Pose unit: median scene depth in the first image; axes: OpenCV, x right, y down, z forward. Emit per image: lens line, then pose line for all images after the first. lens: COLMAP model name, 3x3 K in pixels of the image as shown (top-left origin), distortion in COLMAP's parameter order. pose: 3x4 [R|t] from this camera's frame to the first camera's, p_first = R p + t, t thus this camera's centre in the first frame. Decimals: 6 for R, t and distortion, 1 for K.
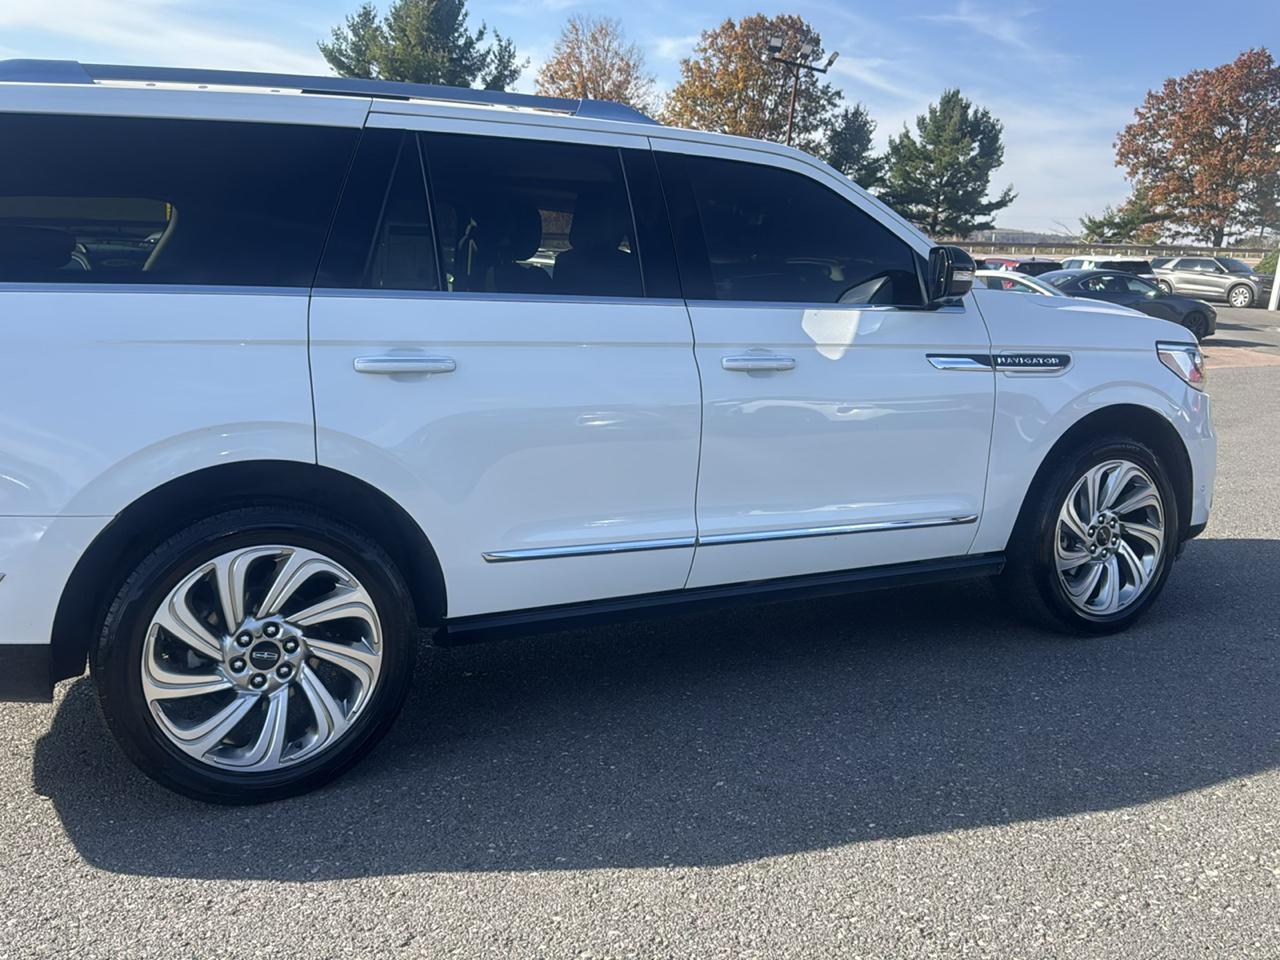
lens RADIAL K [[1174.2, 0, 652.4], [0, 1174.2, 485.2], [0, 0, 1]] dist [0.123030, -0.240159]
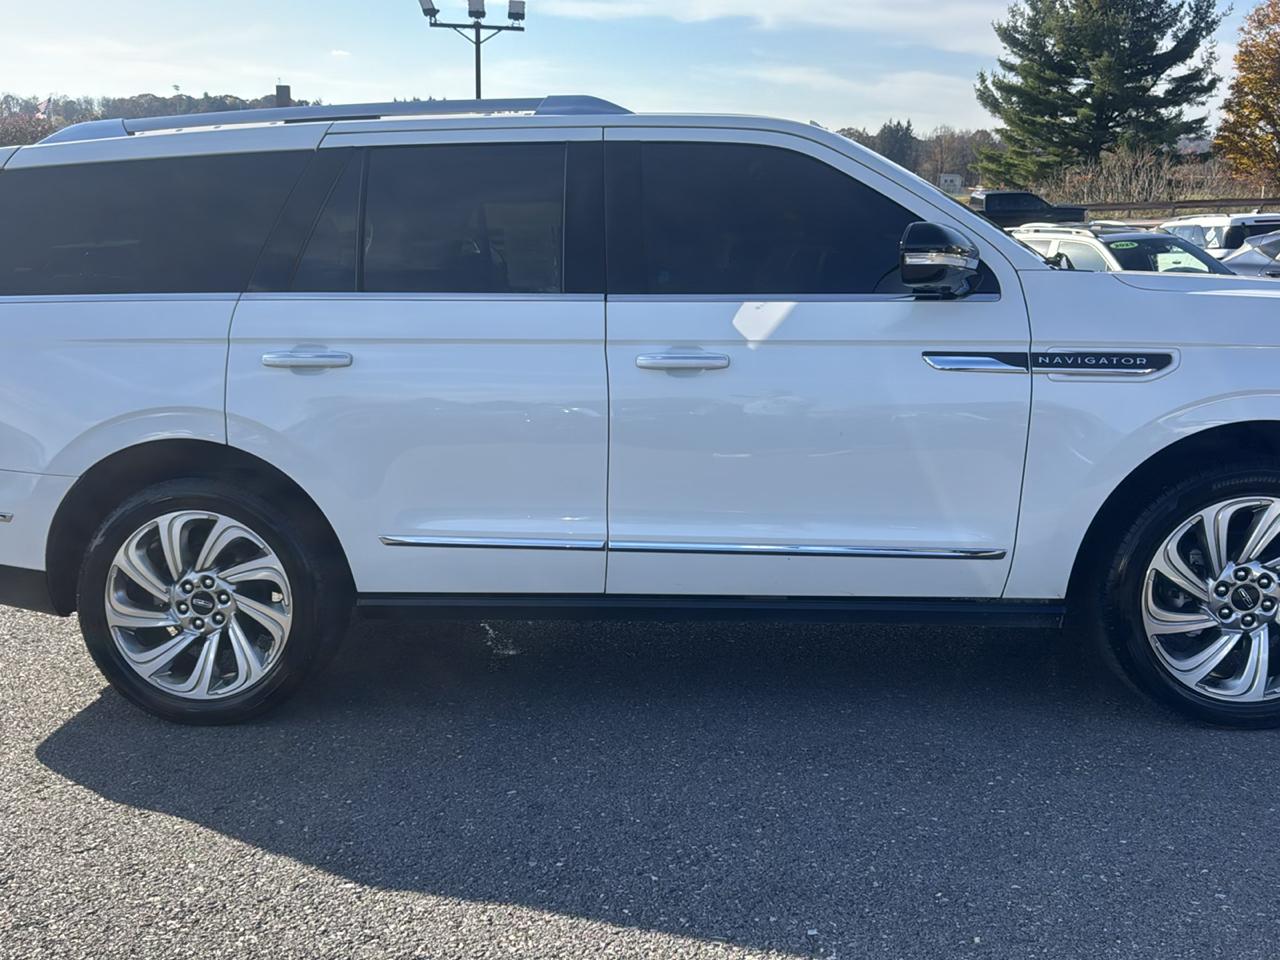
lens RADIAL K [[1174.4, 0, 631.7], [0, 1174.4, 483.0], [0, 0, 1]] dist [0.101841, -0.189769]
pose [[0.831408, 0.069063, -0.551354, 0.575927], [-0.062085, 0.997579, 0.031338, -0.034723], [0.552184, 0.008177, 0.833682, 0.205522]]
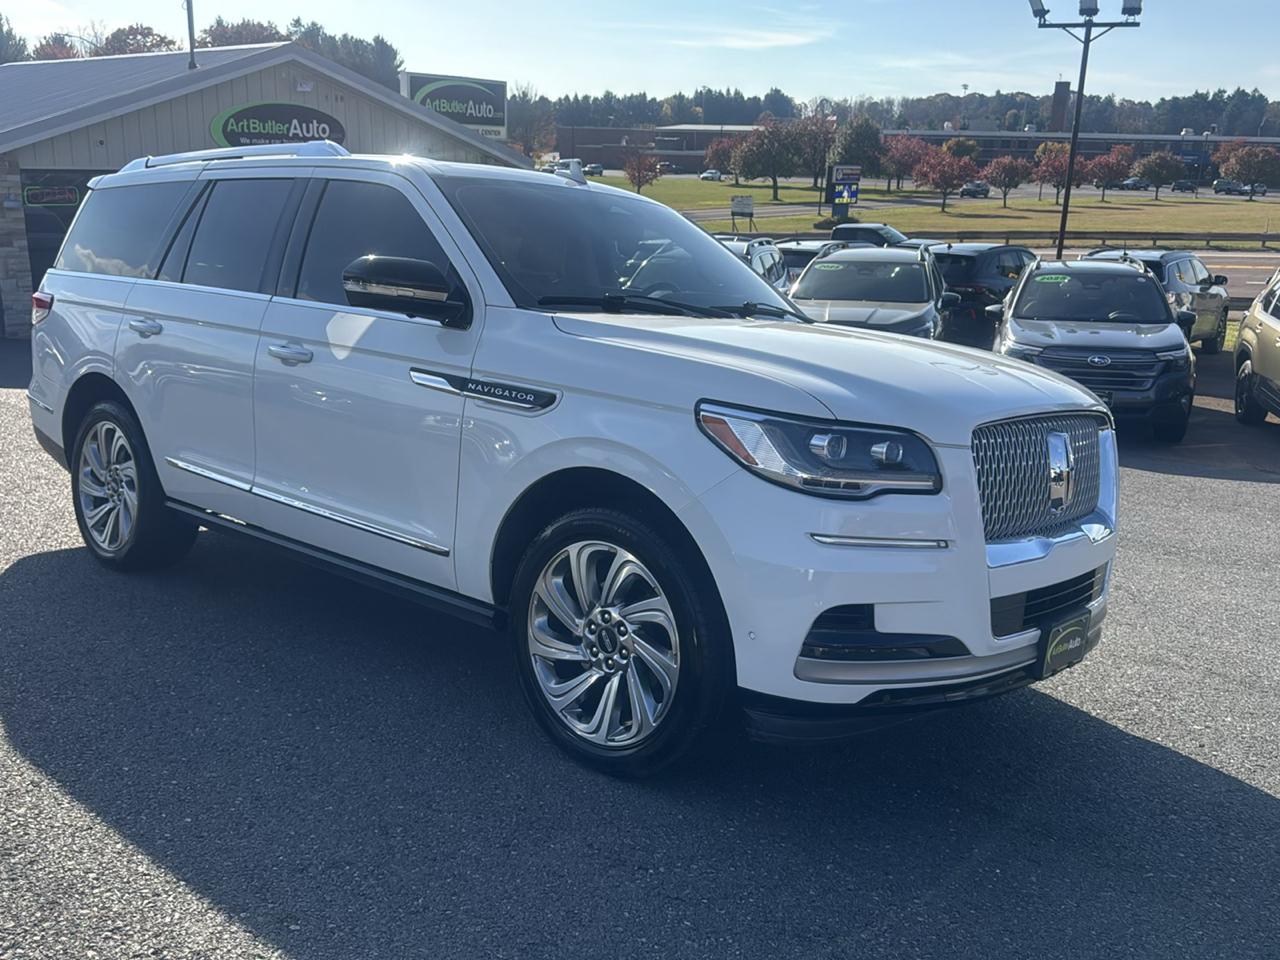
lens RADIAL K [[1171.2, 0, 626.6], [0, 1171.2, 473.9], [0, 0, 1]] dist [0.097459, -0.161426]
pose [[0.332873, 0.172172, -0.927120, 1.313401], [-0.193708, 0.974707, 0.111460, -0.182225], [0.922861, 0.142489, 0.357805, 0.899496]]
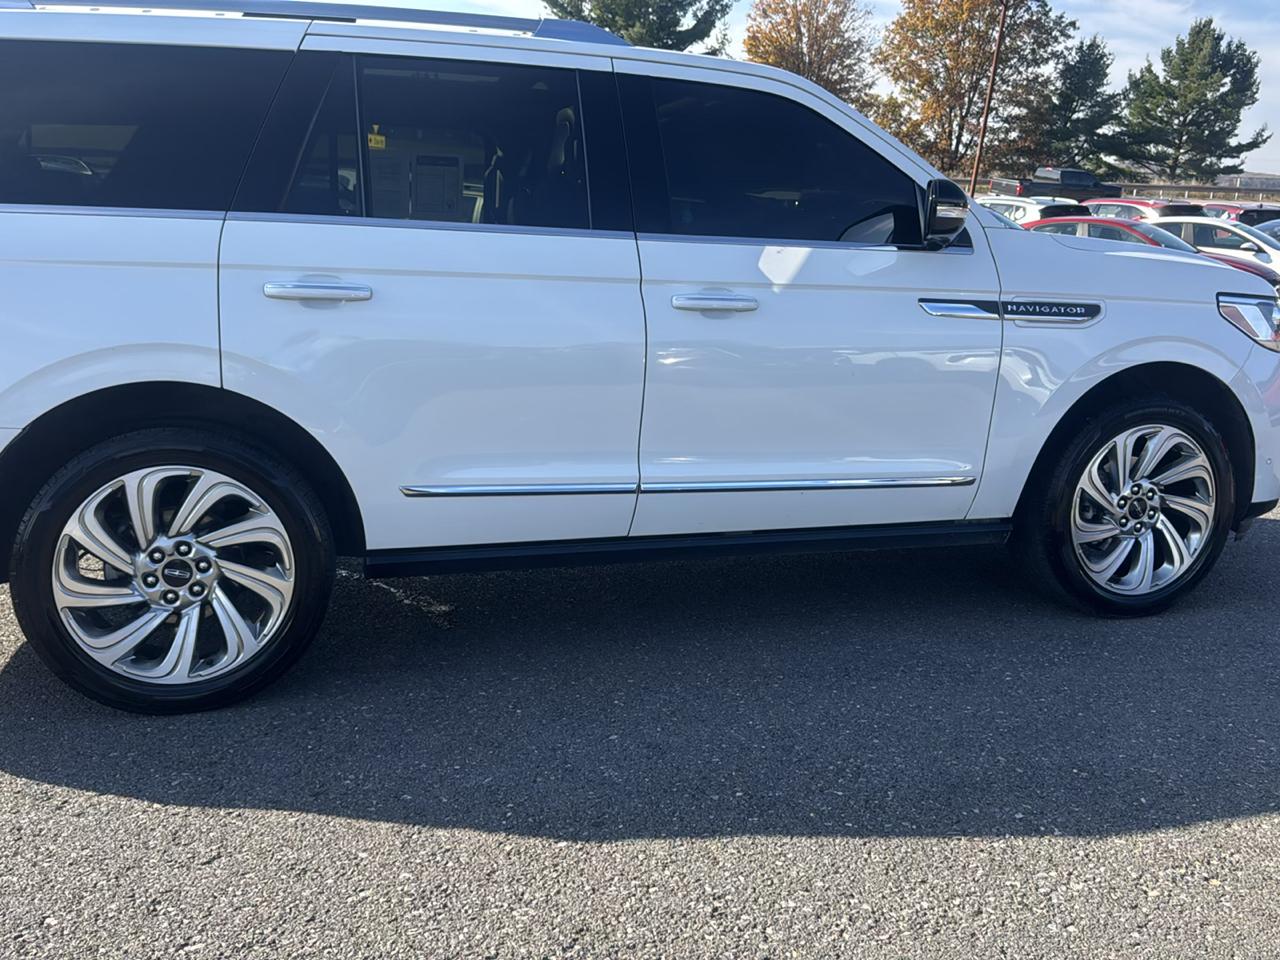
lens RADIAL K [[1174.5, 0, 638.1], [0, 1174.5, 491.8], [0, 0, 1]] dist [0.139393, -0.306019]
pose [[0.982494, 0.056967, -0.177368, 0.205976], [-0.047682, 0.997281, 0.056181, -0.002959], [0.180086, -0.046740, 0.982540, 0.054188]]
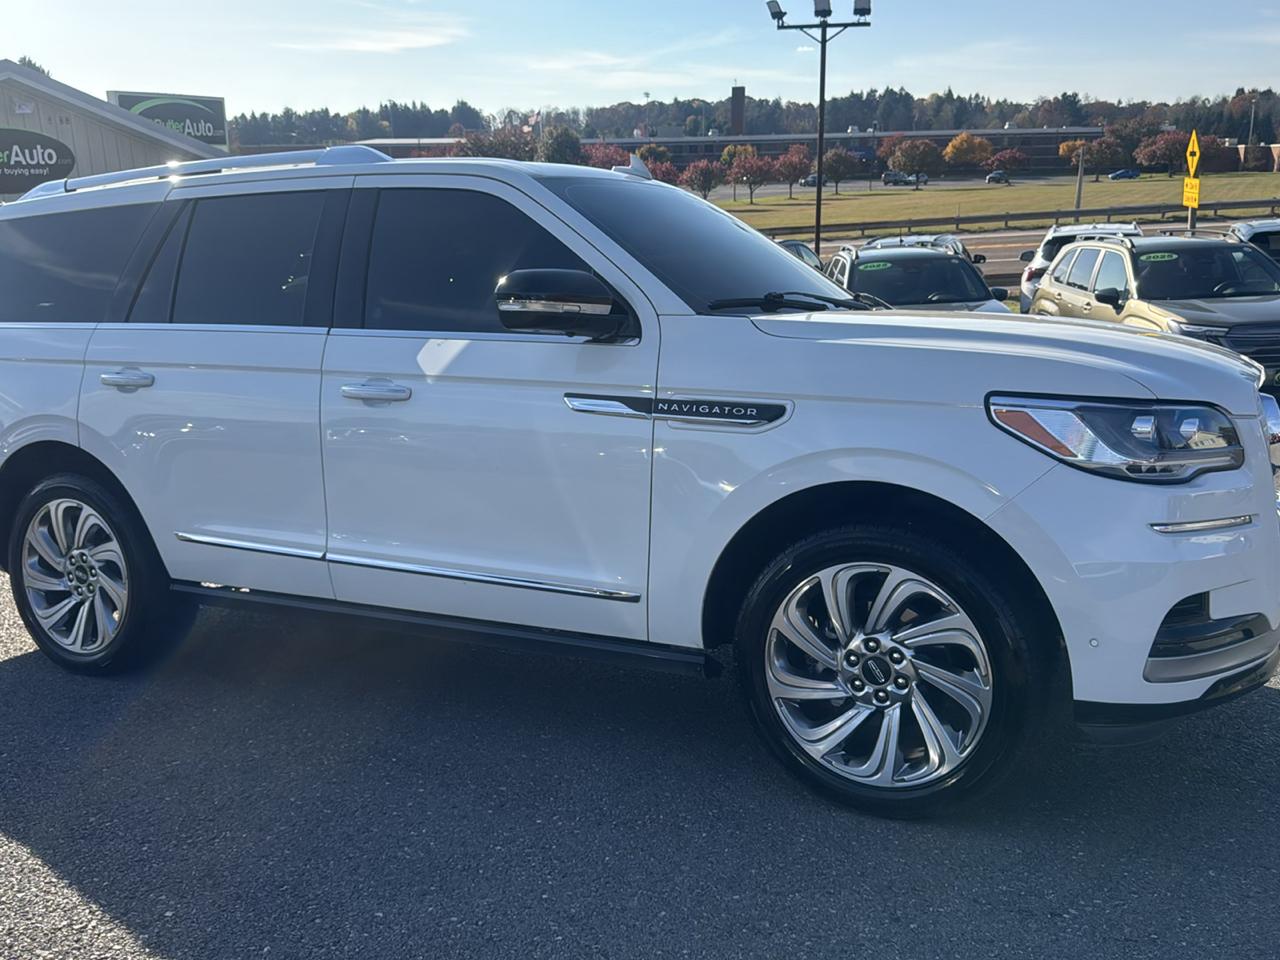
lens RADIAL K [[1174.4, 0, 631.7], [0, 1174.4, 483.0], [0, 0, 1]] dist [0.101841, -0.189769]
pose [[0.561504, 0.118788, -0.818903, 1.046183], [-0.105811, 0.991825, 0.071319, -0.121778], [0.820681, 0.046603, 0.569483, 0.606605]]
